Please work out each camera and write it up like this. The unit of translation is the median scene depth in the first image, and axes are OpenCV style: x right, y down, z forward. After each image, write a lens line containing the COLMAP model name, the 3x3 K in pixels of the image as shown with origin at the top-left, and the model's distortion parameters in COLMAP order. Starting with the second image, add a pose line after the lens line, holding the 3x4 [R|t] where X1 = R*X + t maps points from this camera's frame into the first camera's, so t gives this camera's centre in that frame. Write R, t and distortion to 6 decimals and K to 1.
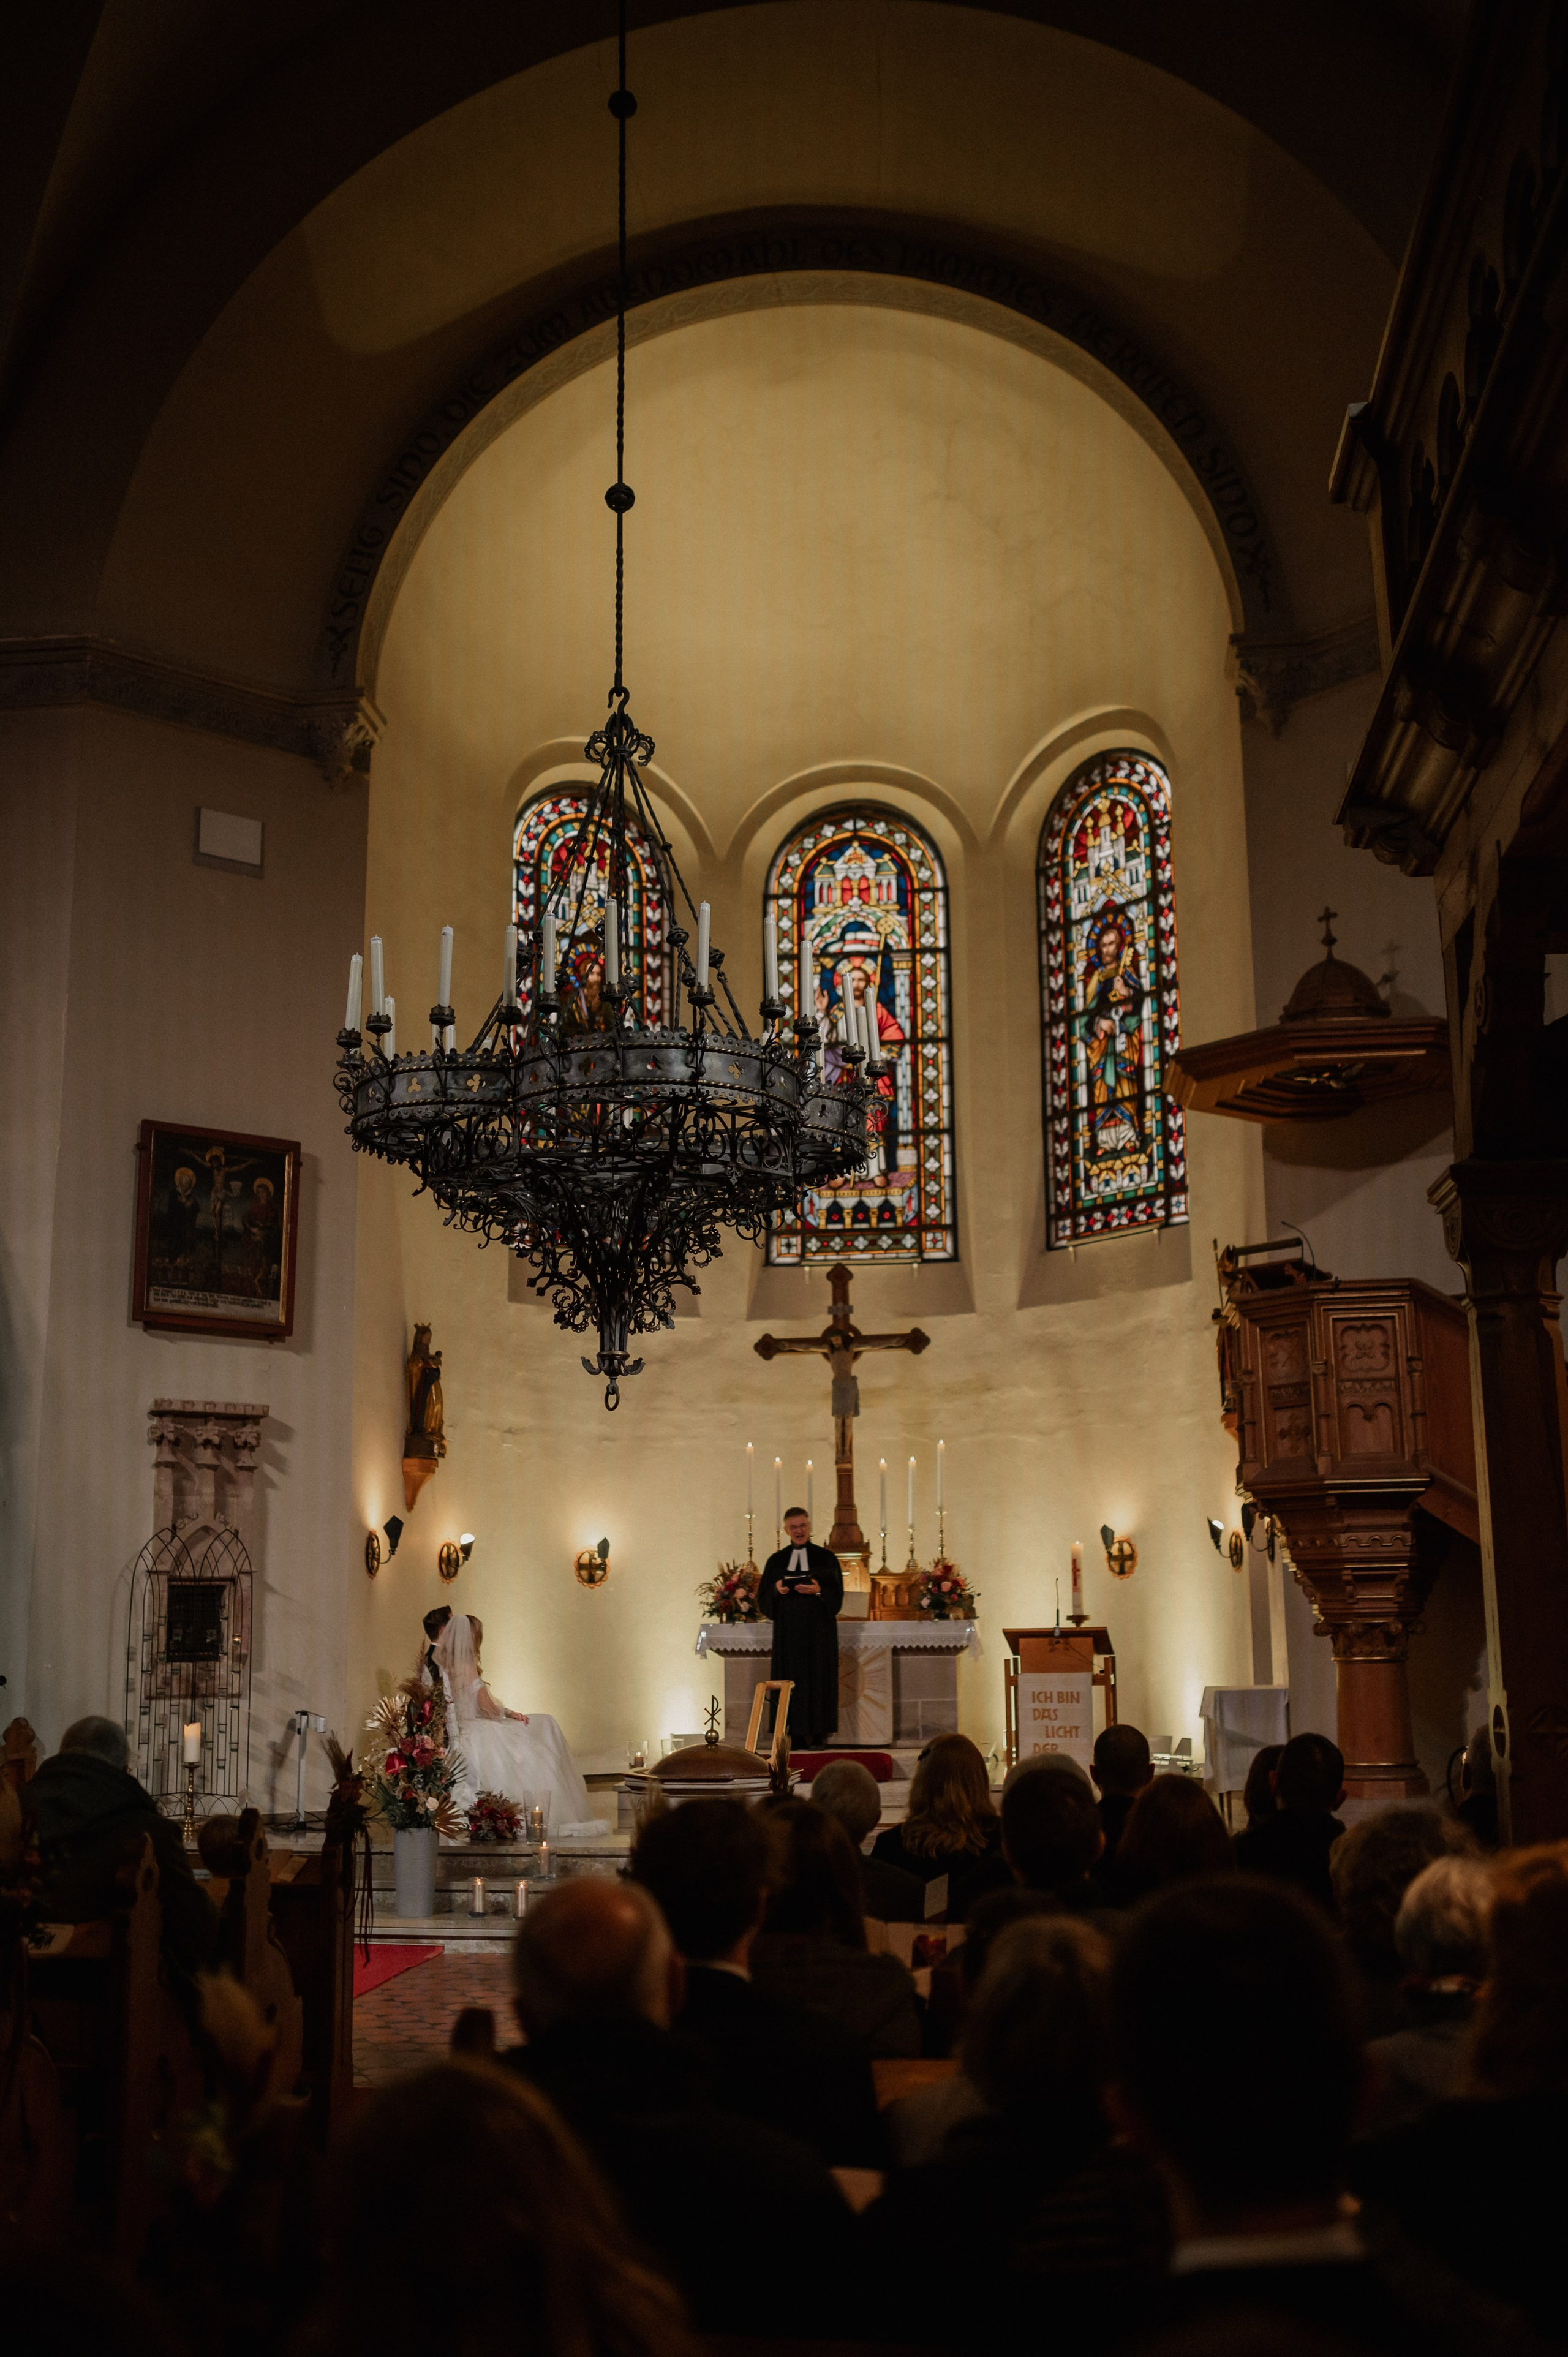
lens RADIAL K [[2029.2, 0, 772.3], [0, 2029.2, 1207.6], [0, 0, 1]] dist [-0.082086, 0.001879]
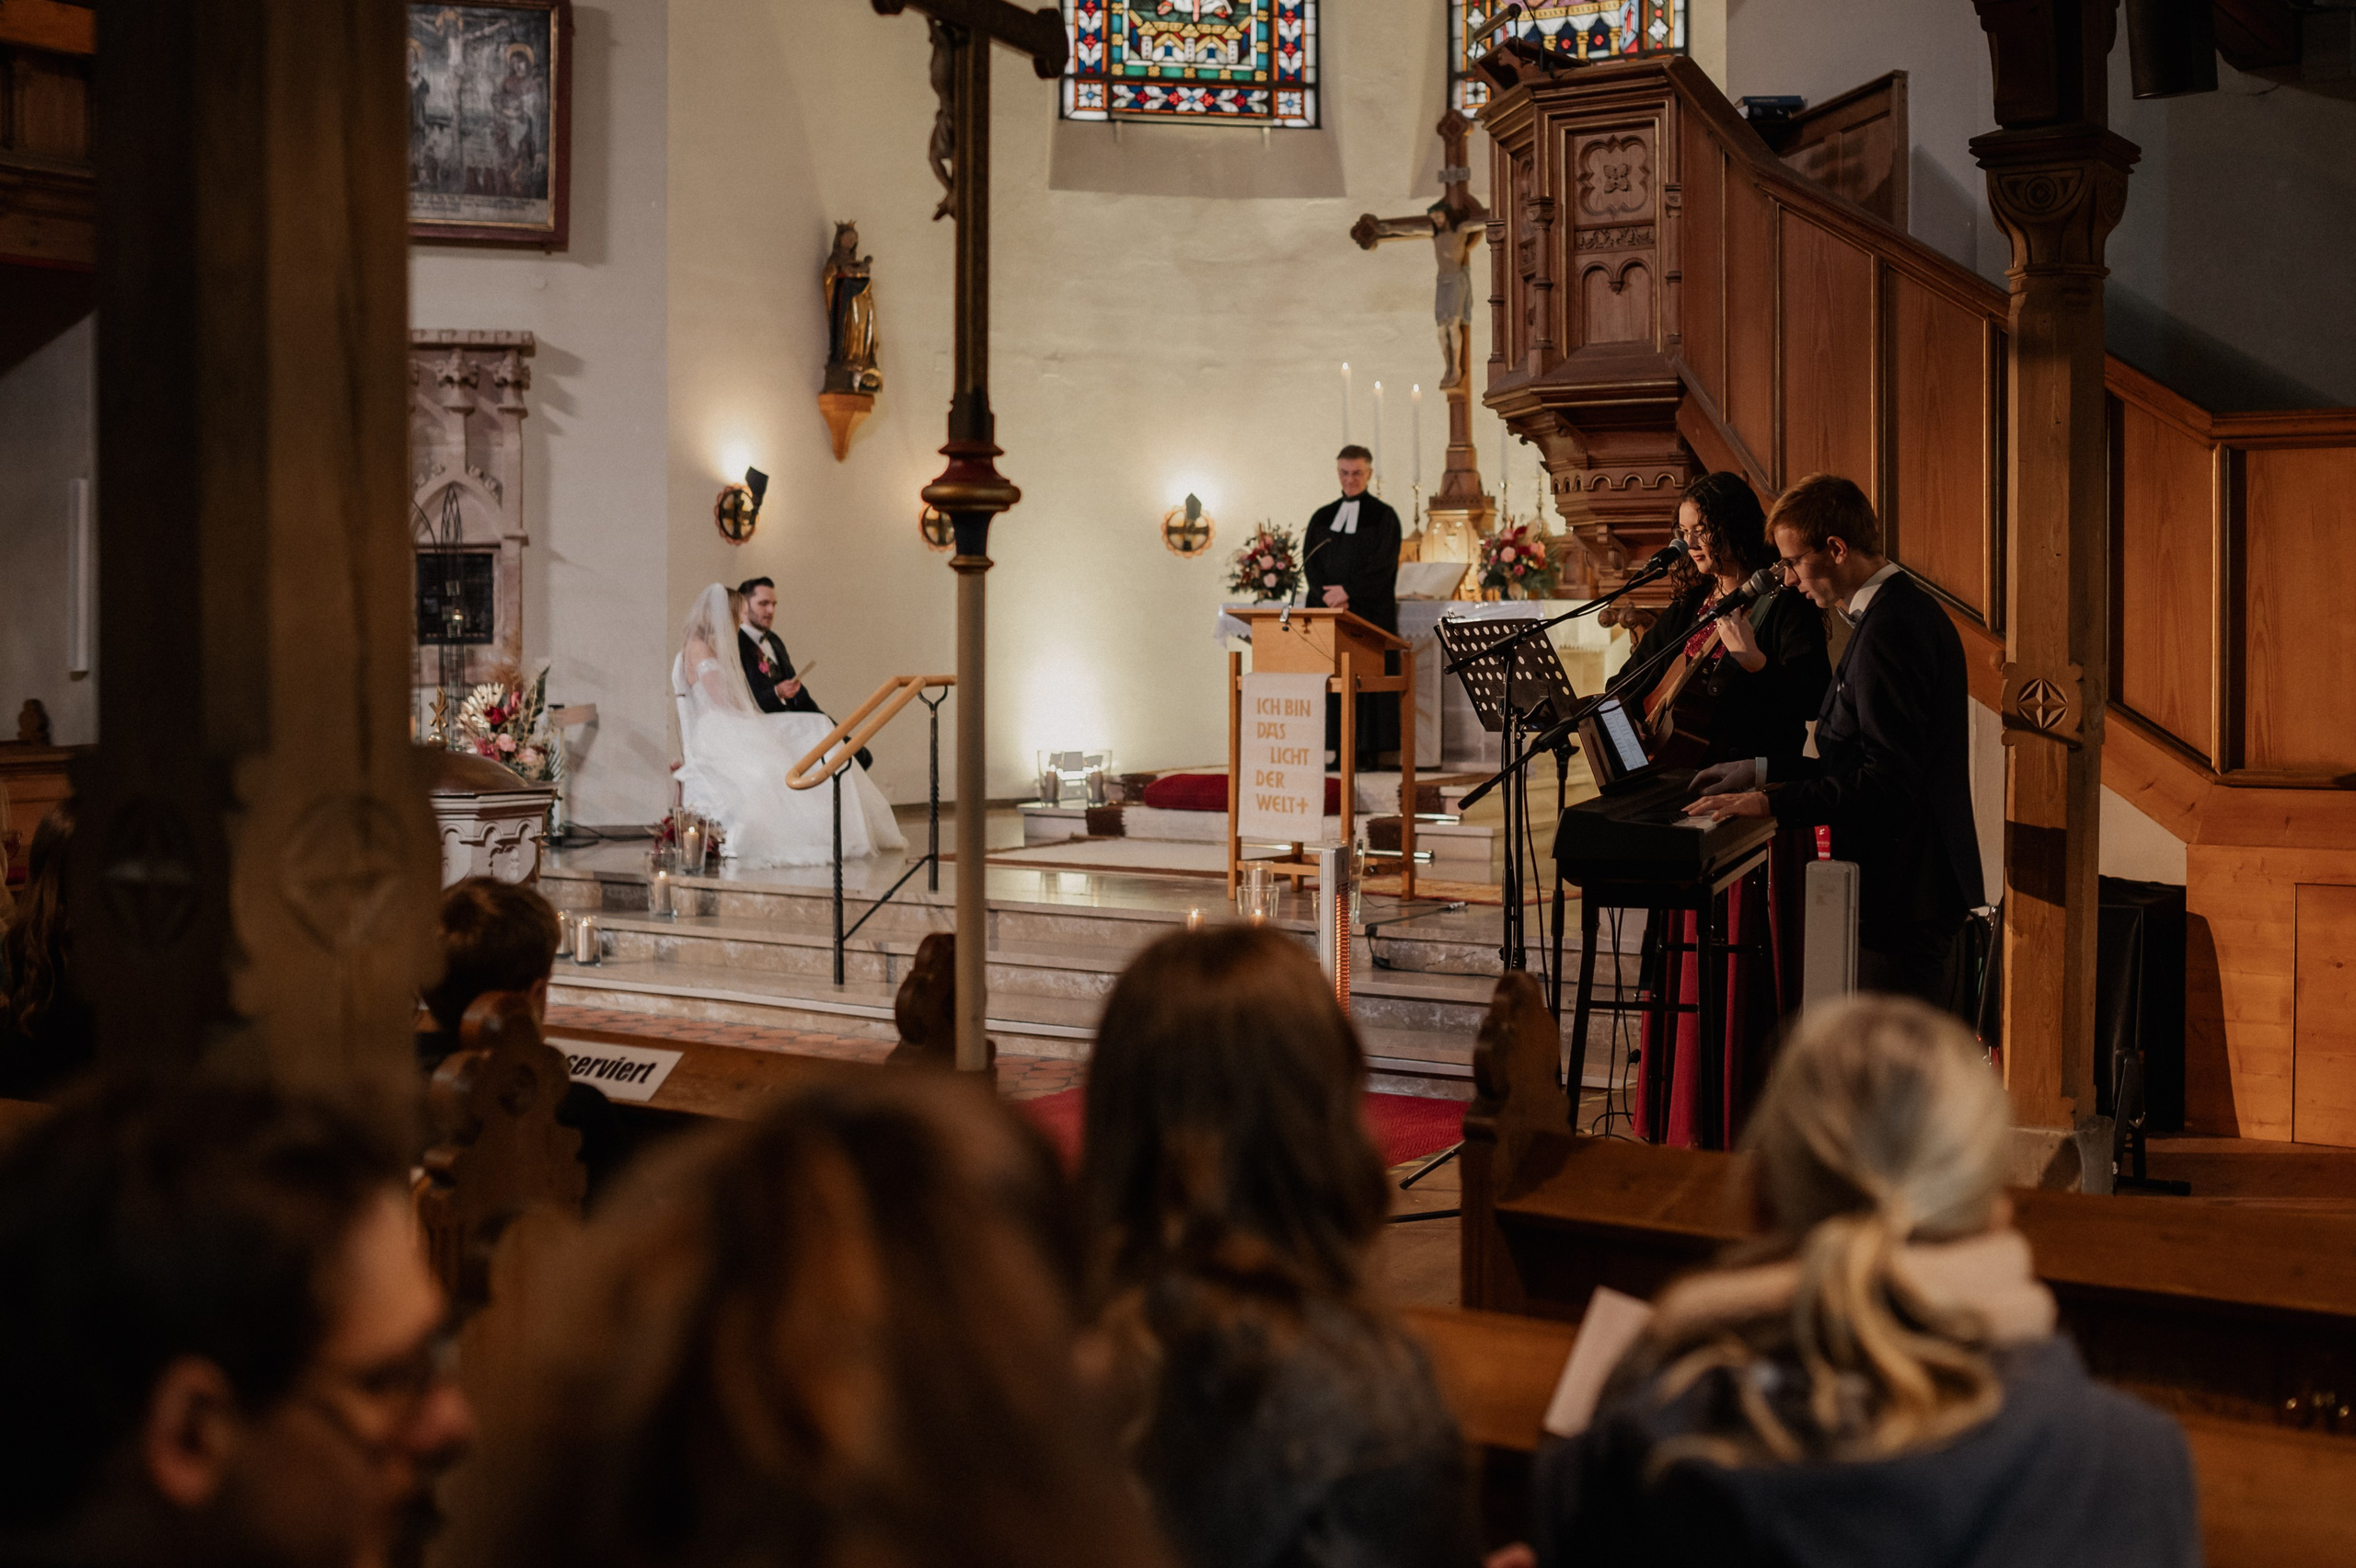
lens RADIAL K [[2446.0, 0, 1457.9], [0, 2446.0, 618.8], [0, 0, 1]] dist [-0.060044, 0.043918]
pose [[0.933212, 0.010228, -0.359180, 0.333814], [0.064014, 0.978872, 0.194193, 0.034696], [0.353577, -0.204216, 0.912841, 0.168923]]
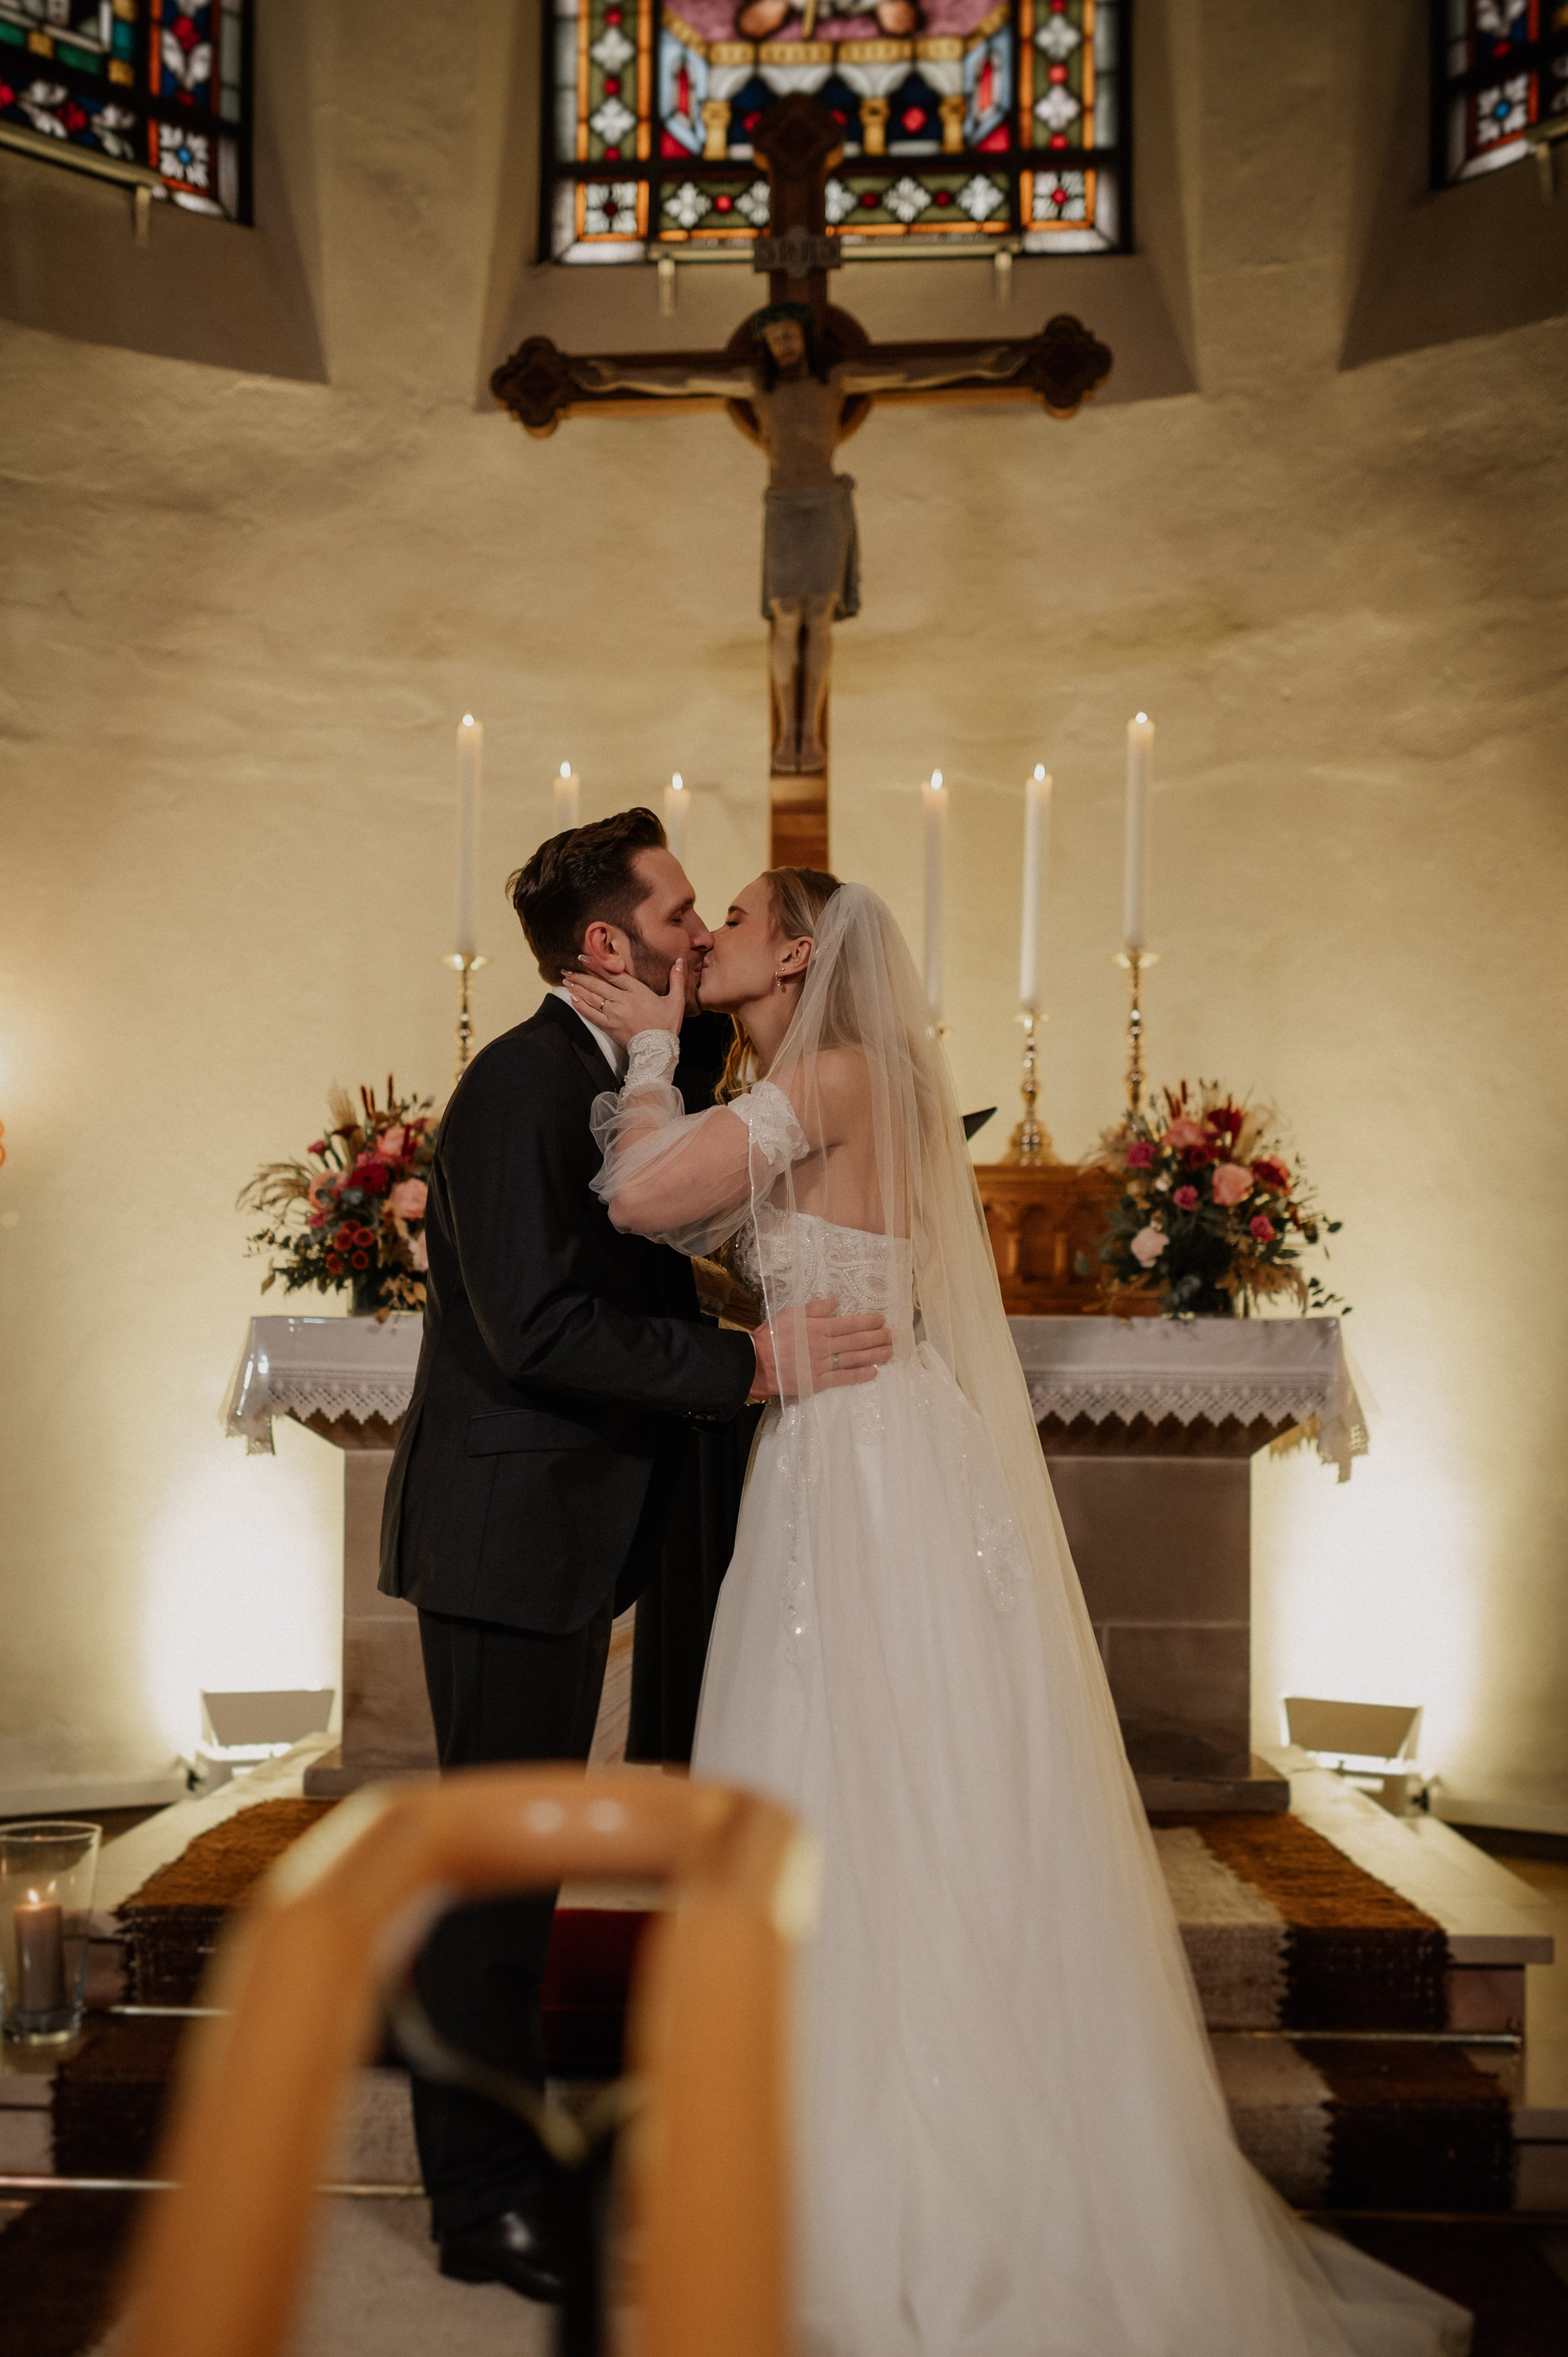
lens RADIAL K [[2447.1, 0, 688.2], [0, 2447.1, 1321.9], [0, 0, 1]] dist [-0.060044, 0.043918]
pose [[0.998072, 0.019337, 0.058976, 0.001058], [-0.029166, 0.984897, 0.170667, 0.134759], [-0.054785, -0.172058, 0.983562, 0.613851]]
